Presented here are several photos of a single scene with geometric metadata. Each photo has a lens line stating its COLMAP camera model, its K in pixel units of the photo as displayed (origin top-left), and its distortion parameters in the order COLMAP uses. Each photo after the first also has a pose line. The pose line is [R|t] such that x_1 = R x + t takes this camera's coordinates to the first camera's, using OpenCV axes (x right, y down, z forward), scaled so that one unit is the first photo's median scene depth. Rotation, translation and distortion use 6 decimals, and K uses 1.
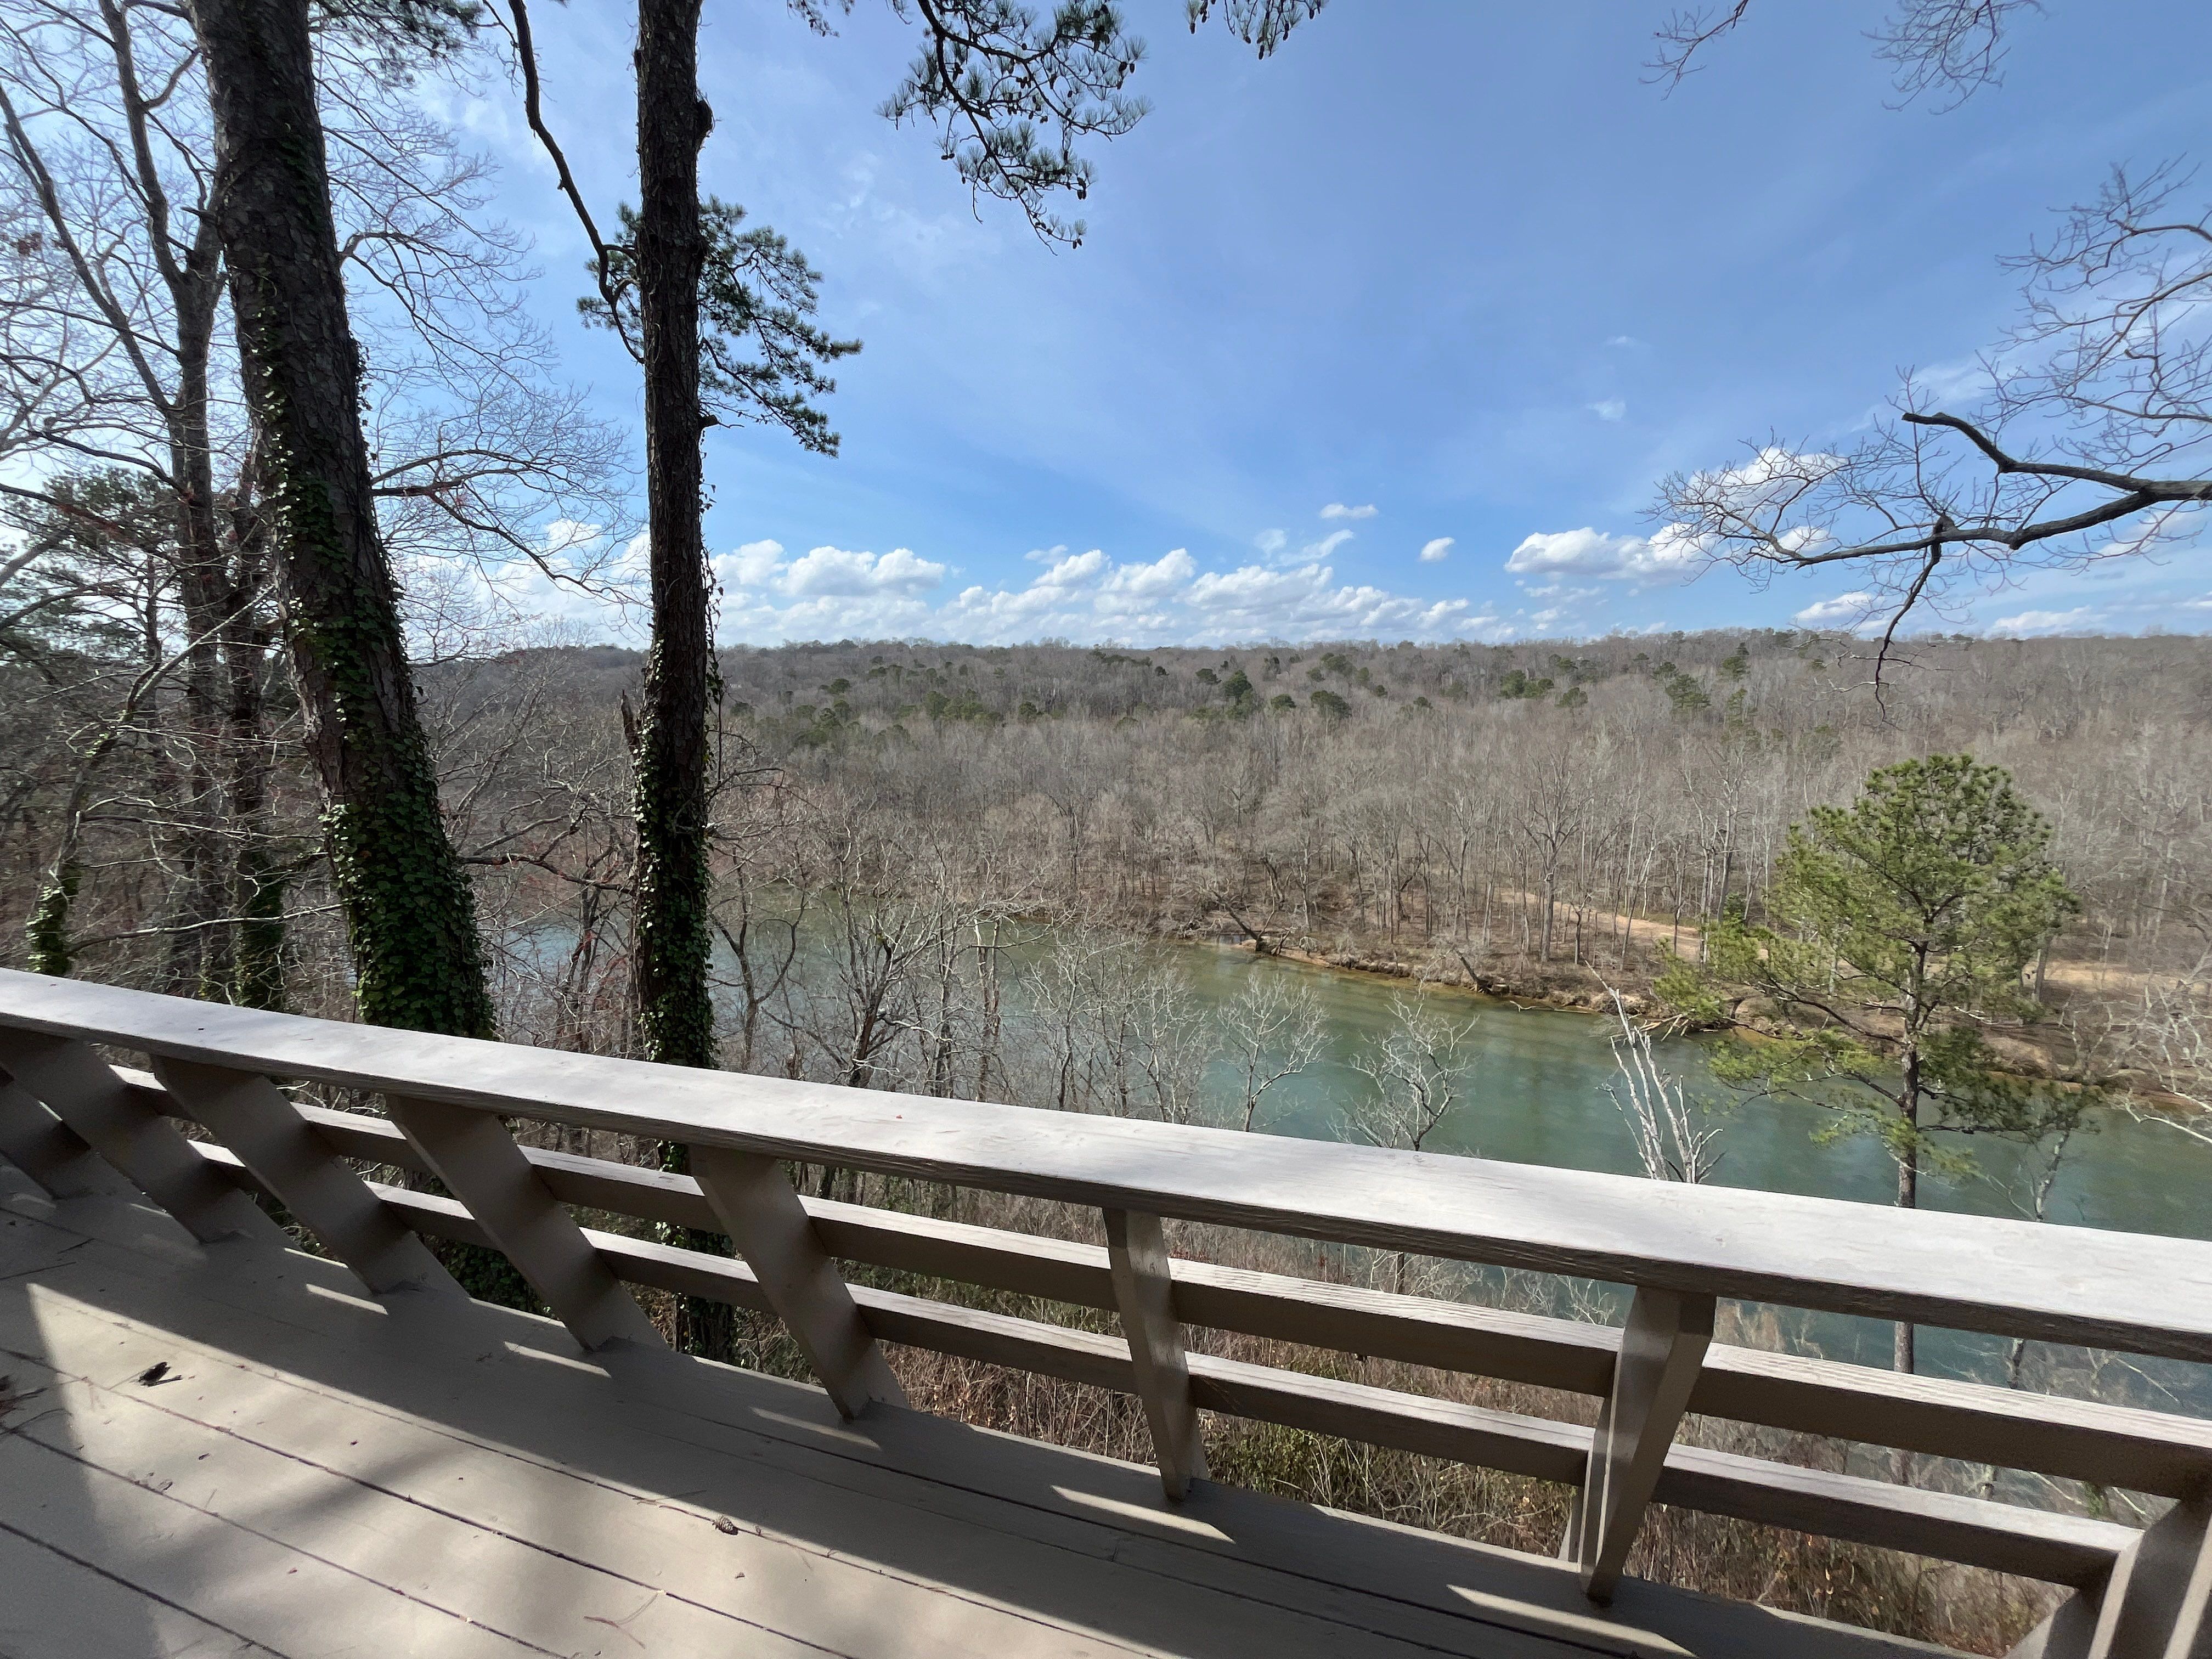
lens RADIAL K [[893.9, 0, 1102.6], [0, 893.9, 828.2], [0, 0, 1]] dist [0.001056, -0.001128]
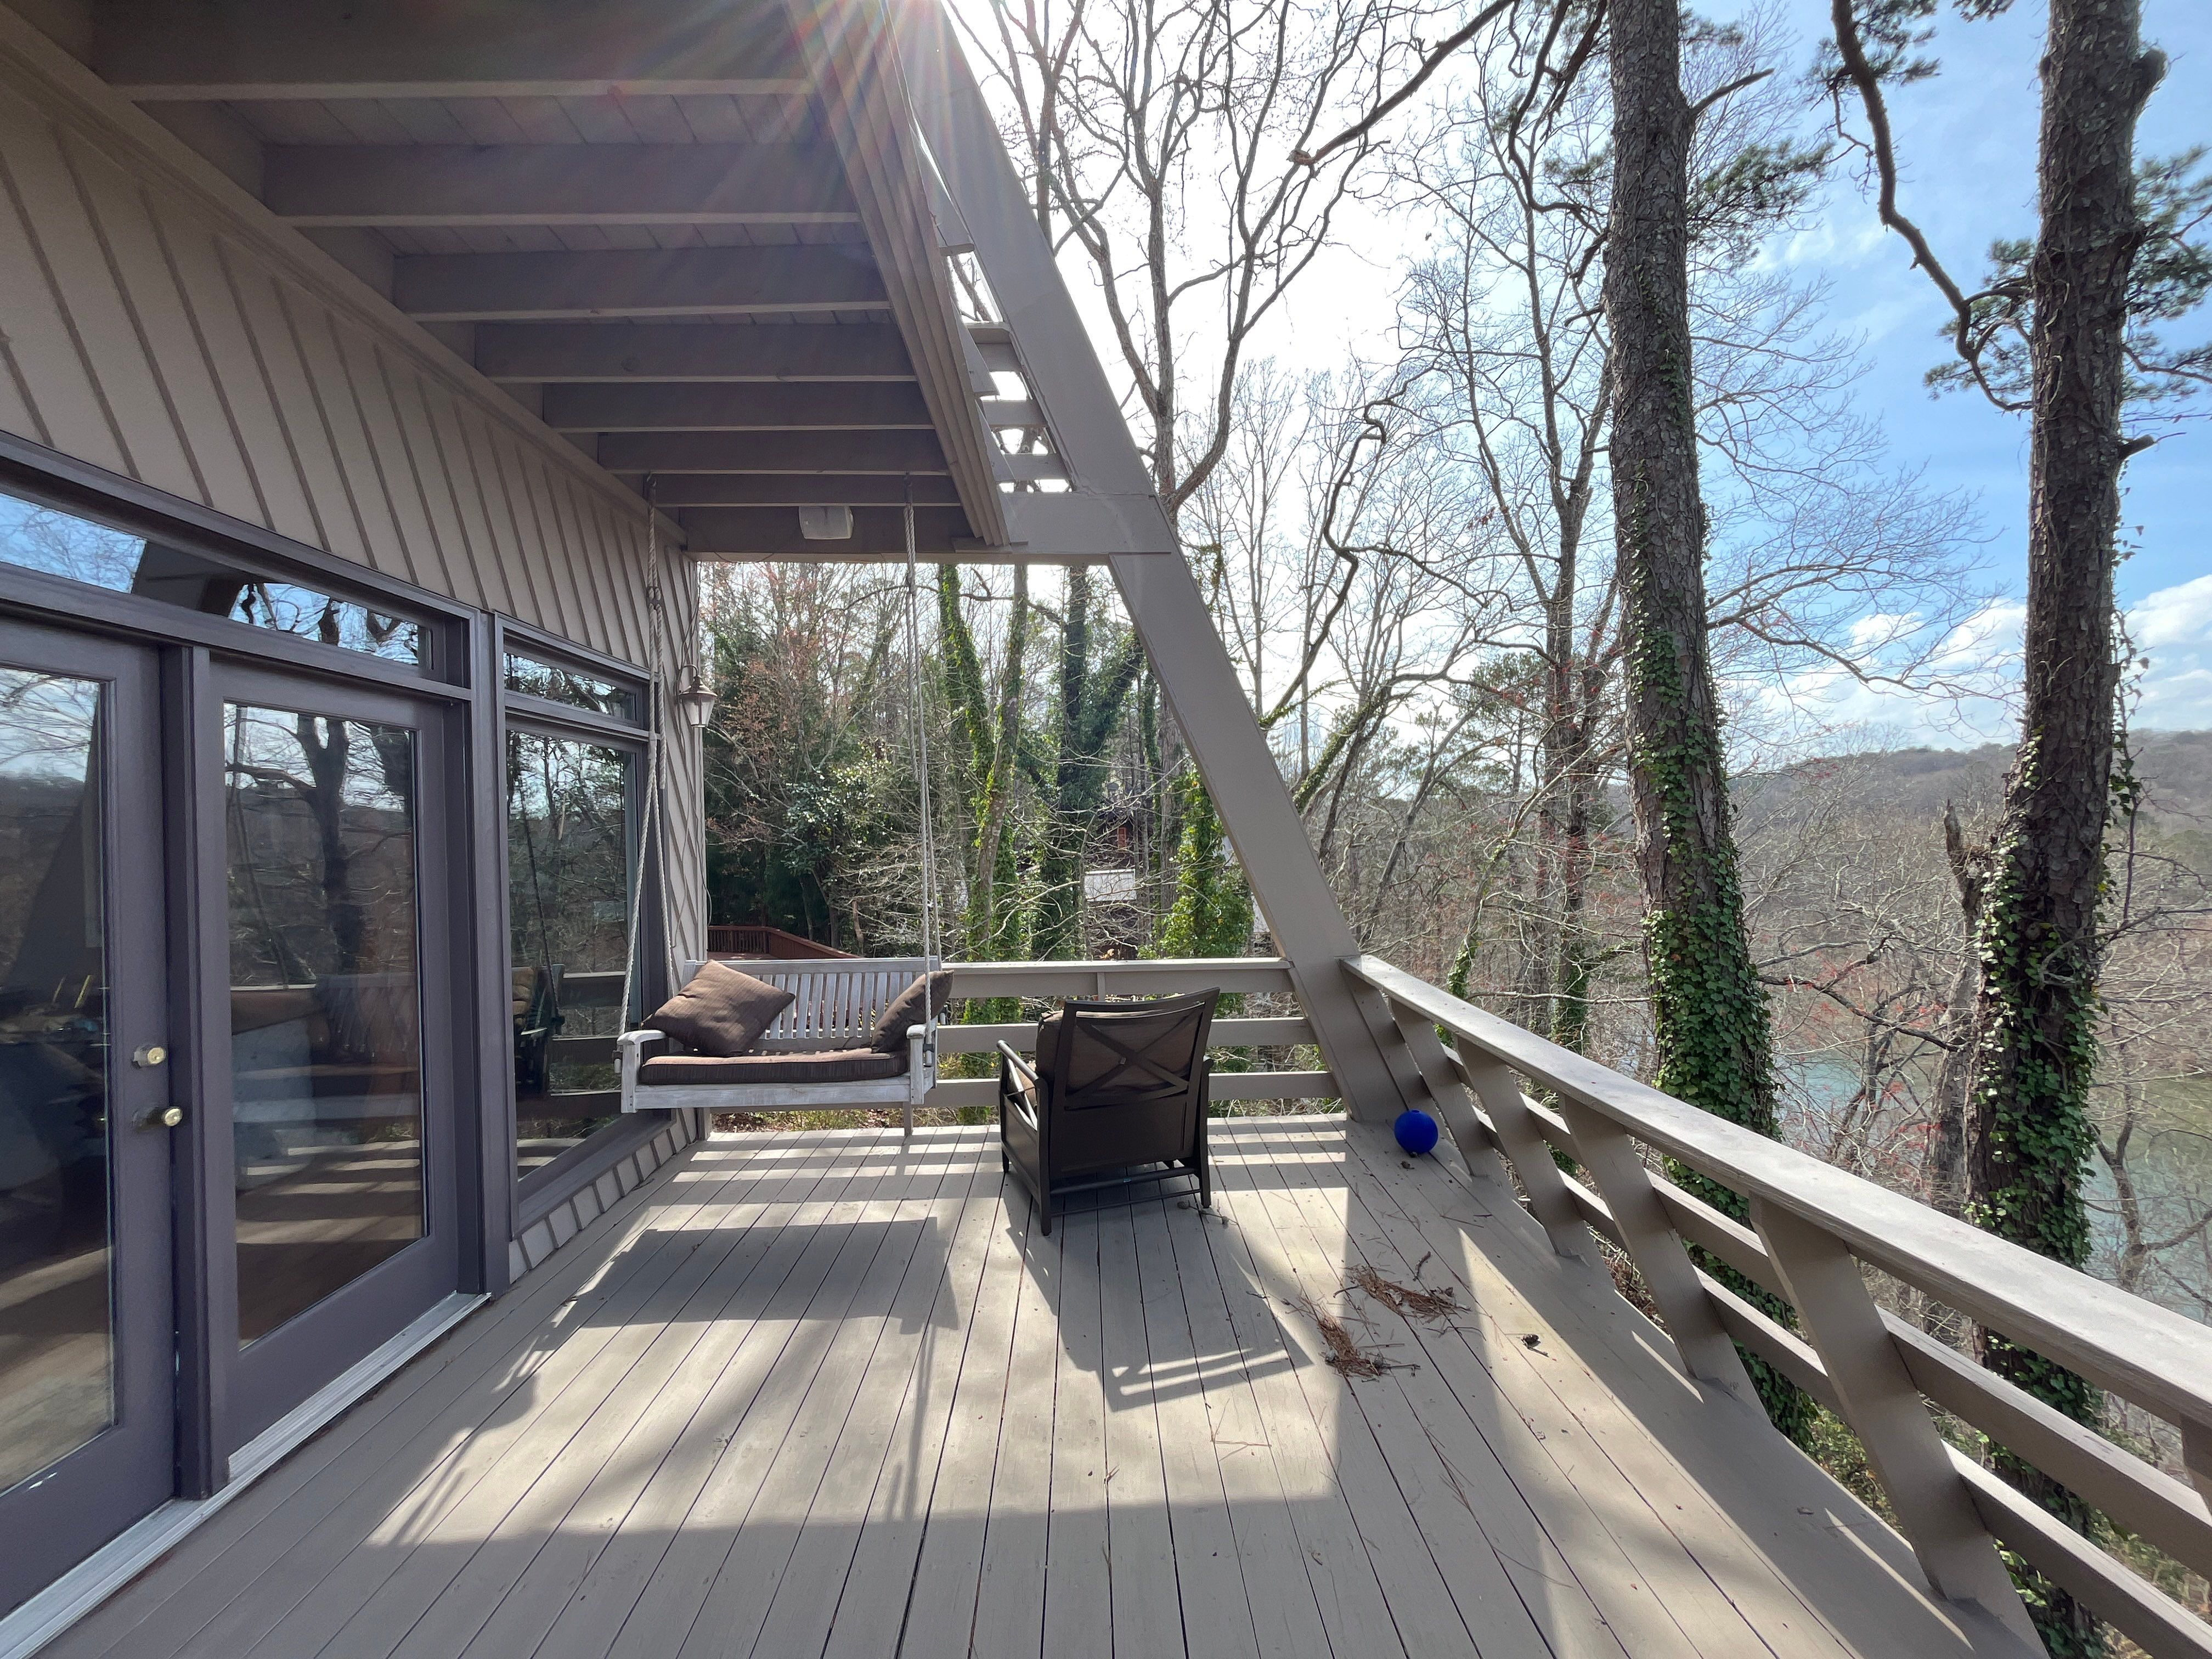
lens RADIAL K [[893.9, 0, 1102.6], [0, 893.9, 828.2], [0, 0, 1]] dist [0.001056, -0.001128]
pose [[0.325662, -0.005904, -0.945468, -0.011380], [-0.114480, 0.992377, -0.045629, 0.001549], [0.938530, 0.123097, 0.322504, -0.025605]]
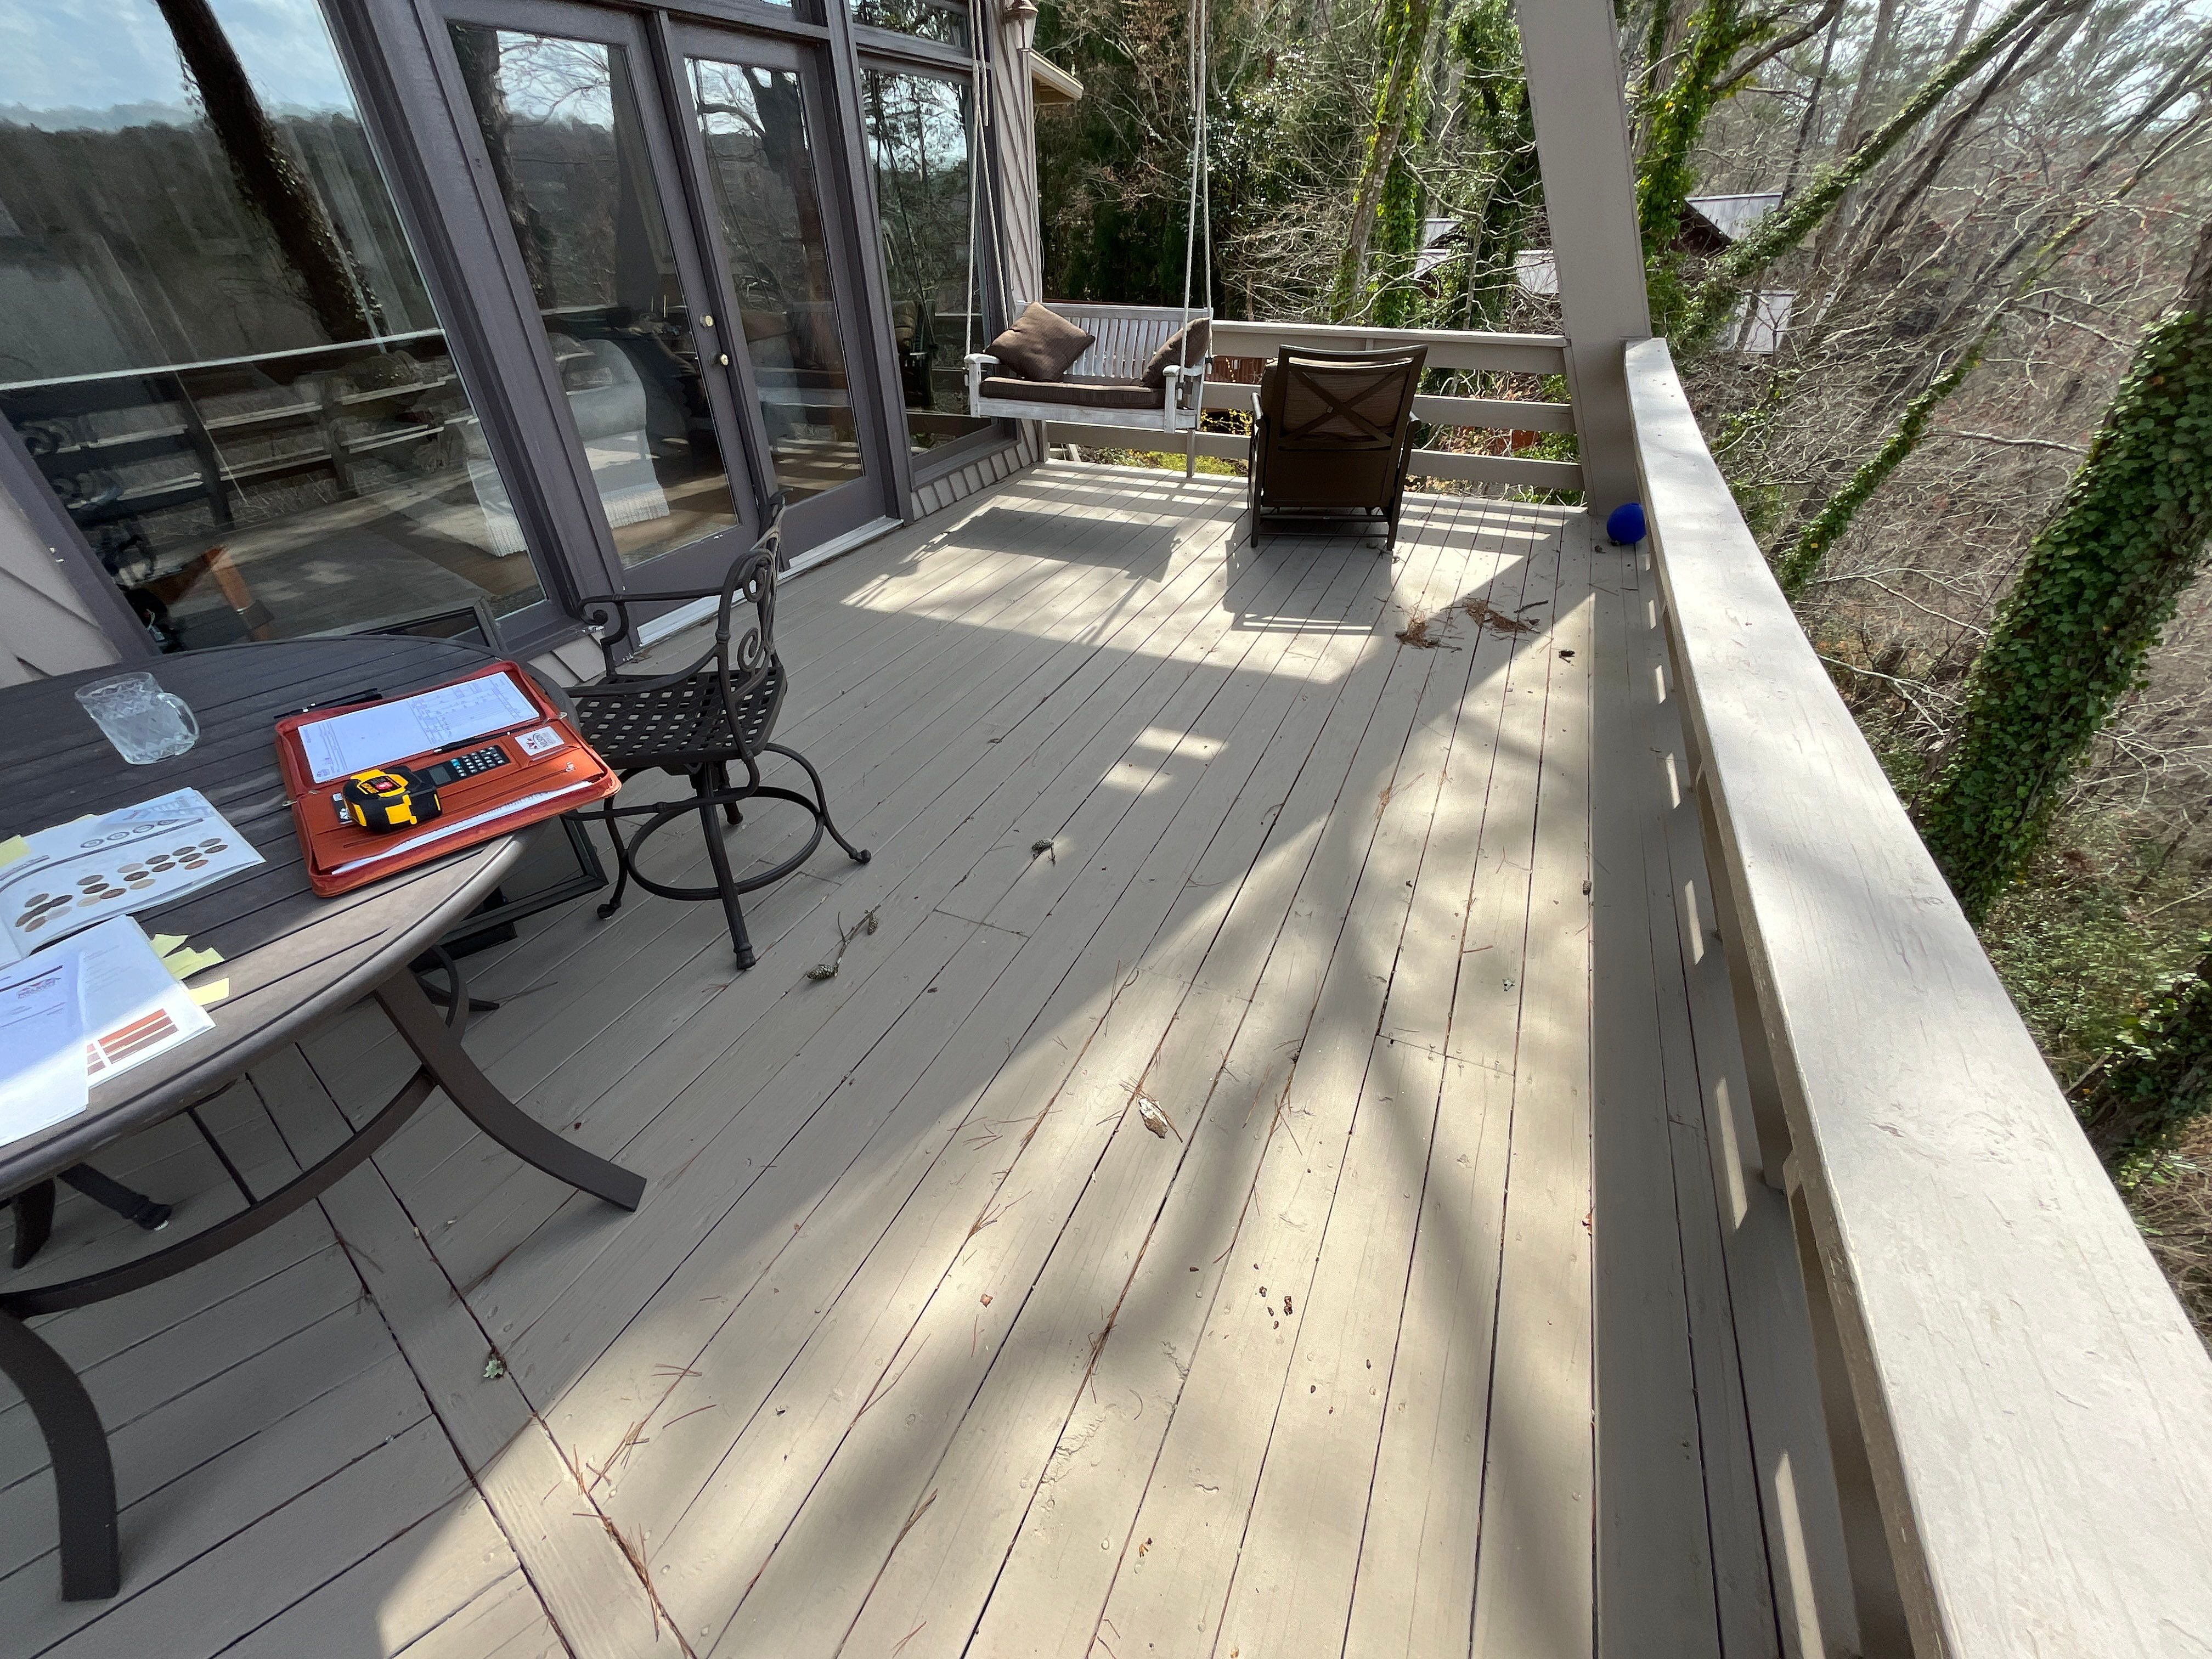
lens RADIAL K [[901.0, 0, 1102.1], [0, 901.0, 836.9], [0, 0, 1]] dist [-0.003834, -0.000167]
pose [[-0.109723, 0.579648, -0.807446, 0.182078], [-0.126439, 0.797612, 0.589770, -0.000301], [0.985887, 0.166804, -0.014226, 0.069863]]
